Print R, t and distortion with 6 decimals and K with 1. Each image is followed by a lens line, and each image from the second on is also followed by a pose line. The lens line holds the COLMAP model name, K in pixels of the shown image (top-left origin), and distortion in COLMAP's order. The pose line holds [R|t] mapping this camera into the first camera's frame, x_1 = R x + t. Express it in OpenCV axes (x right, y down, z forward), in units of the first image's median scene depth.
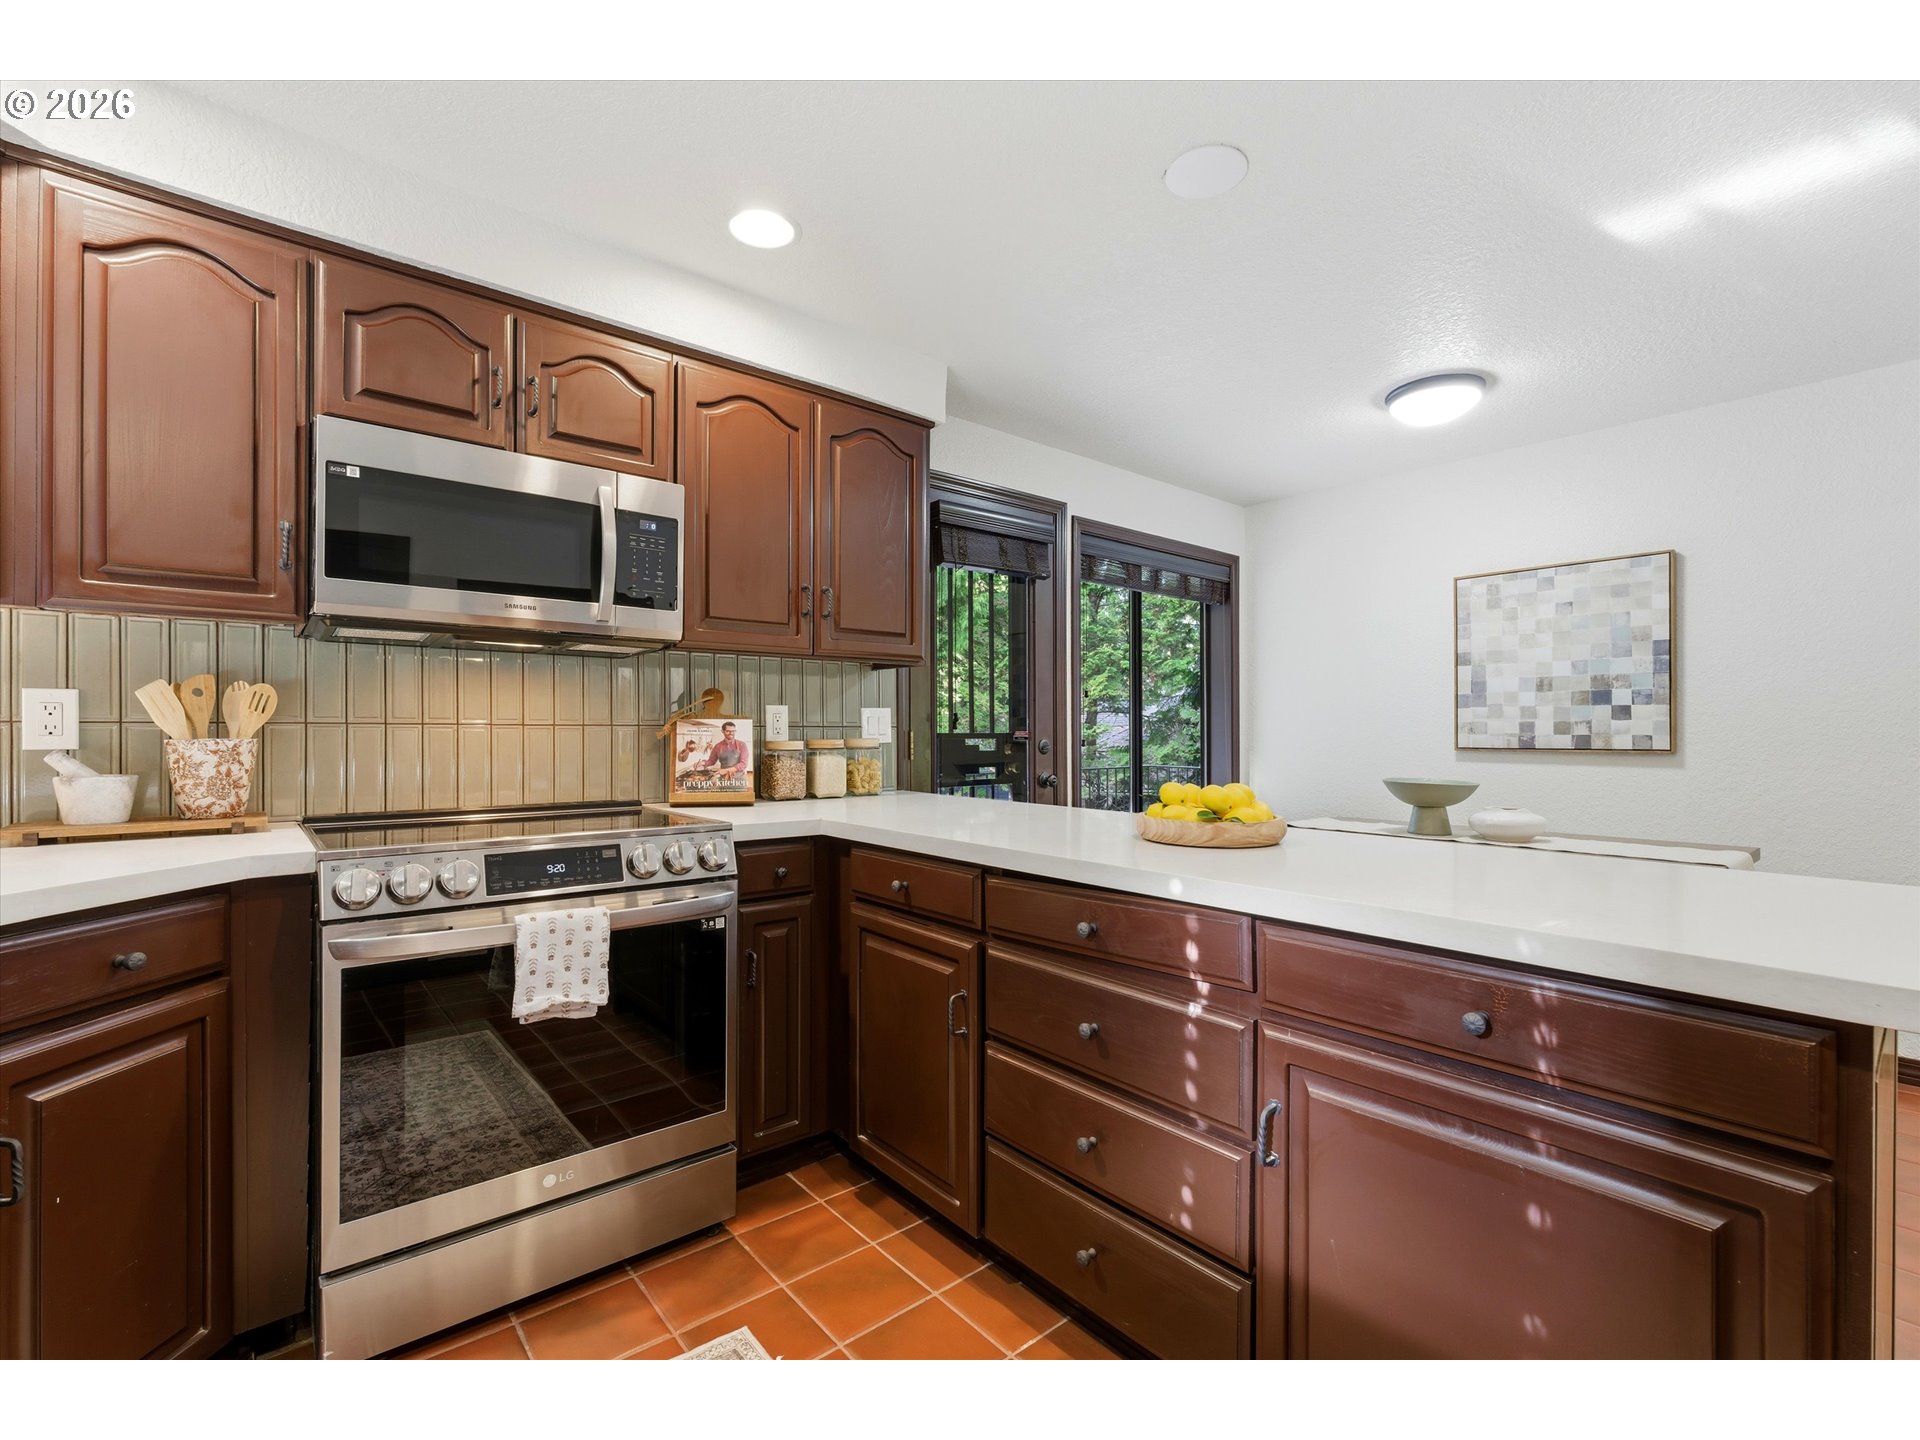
lens RADIAL K [[848.9, 0, 968.3], [0, 848.9, 717.9], [0, 0, 1]] dist [-0.002245, -0.000320]
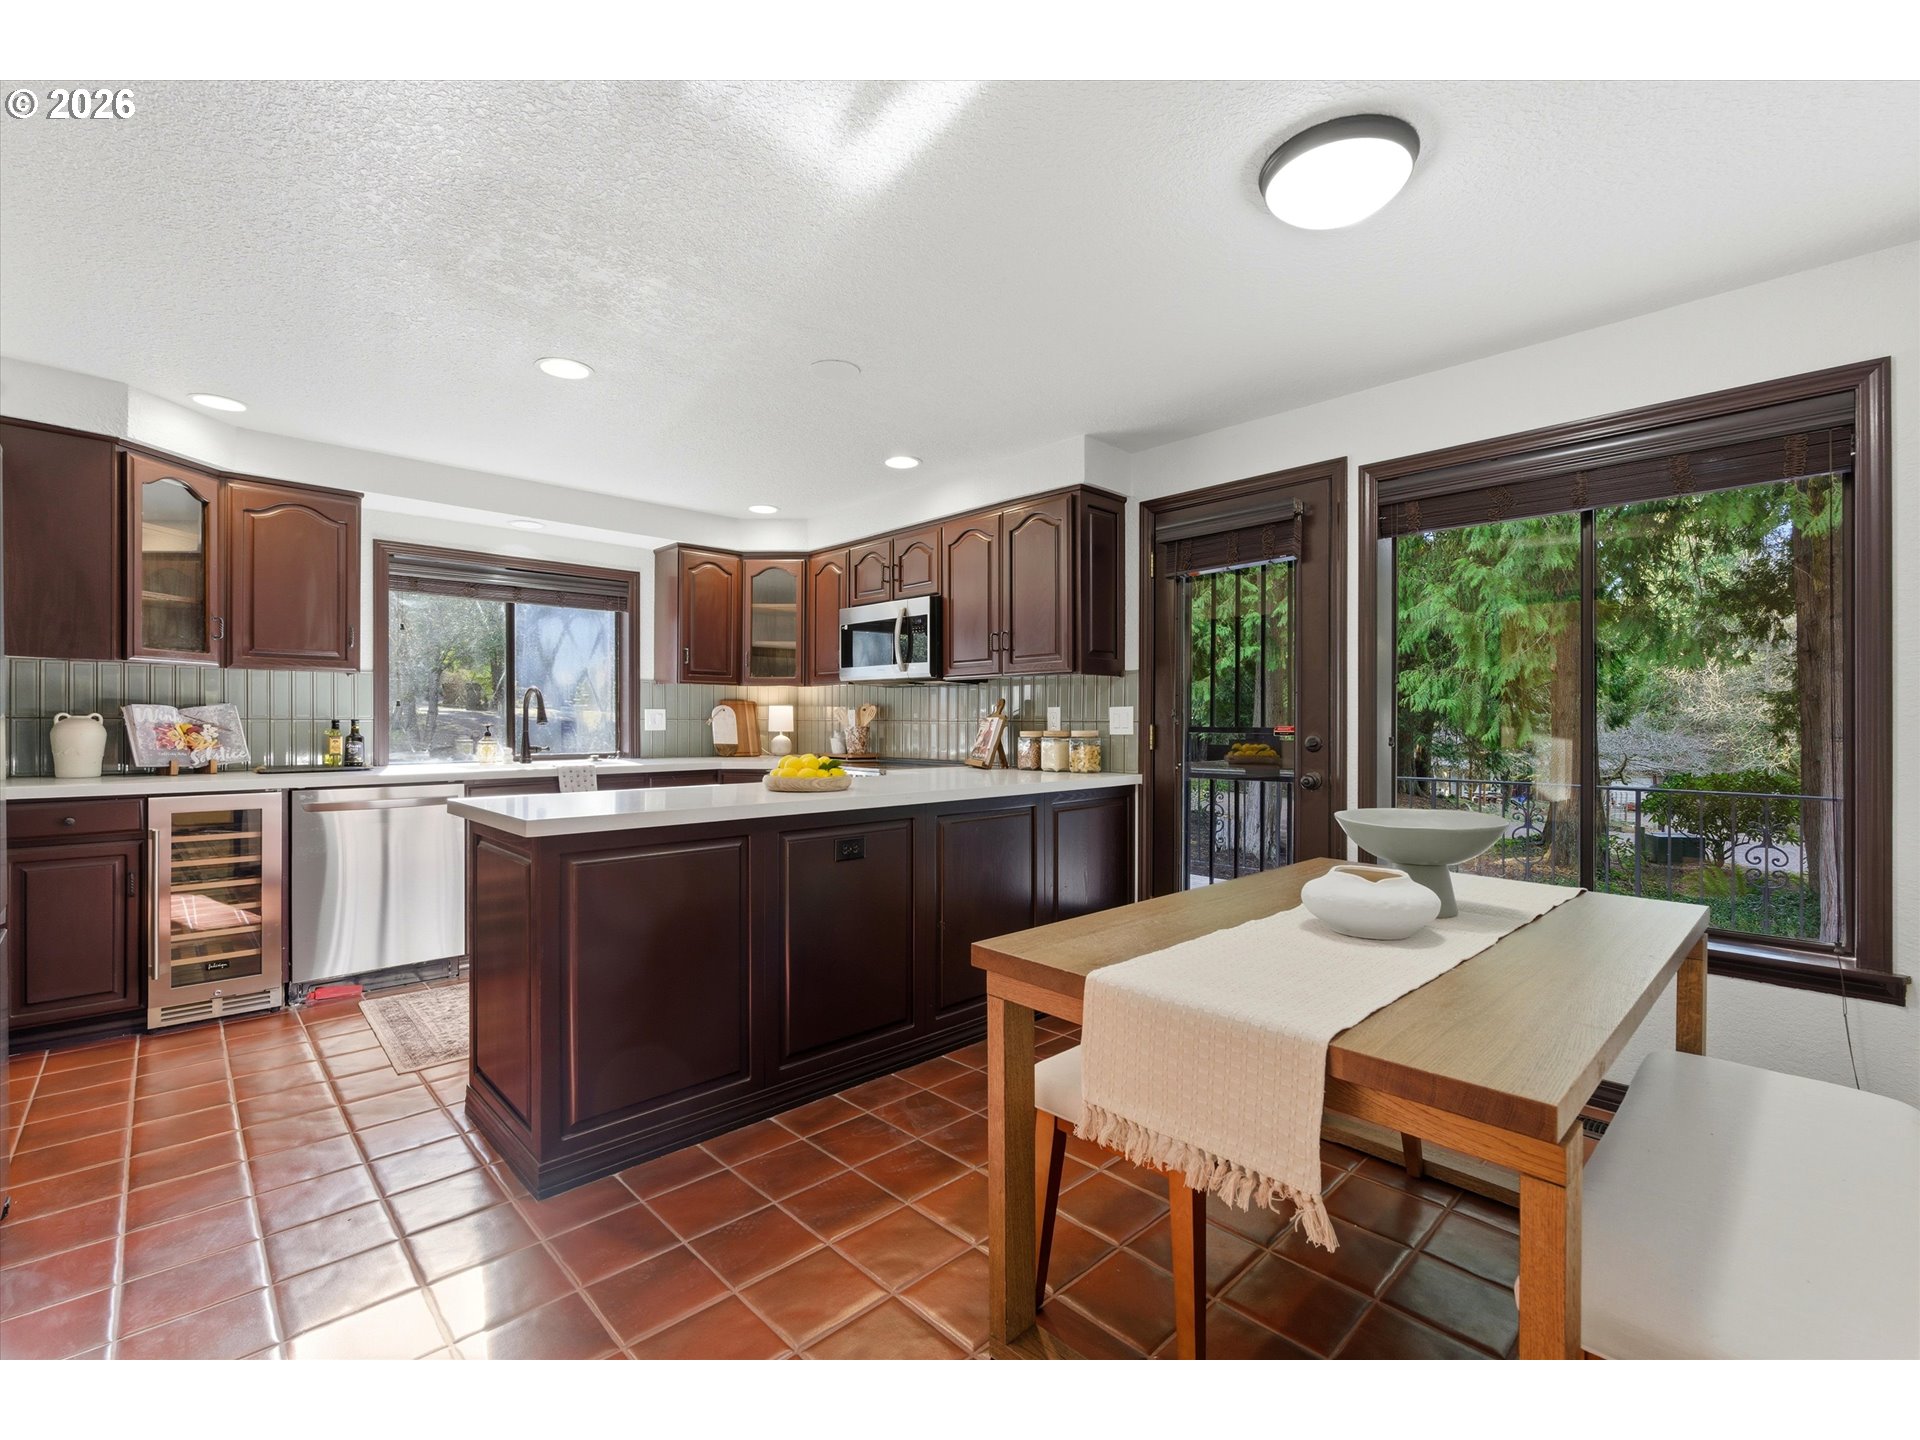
lens RADIAL K [[848.9, 0, 968.3], [0, 848.9, 717.9], [0, 0, 1]] dist [-0.002245, -0.000320]
pose [[0.061118, -0.002627, -0.998127, 1.157597], [0.007274, 0.999971, -0.002186, 0.005475], [0.998104, -0.007127, 0.061136, 0.709726]]
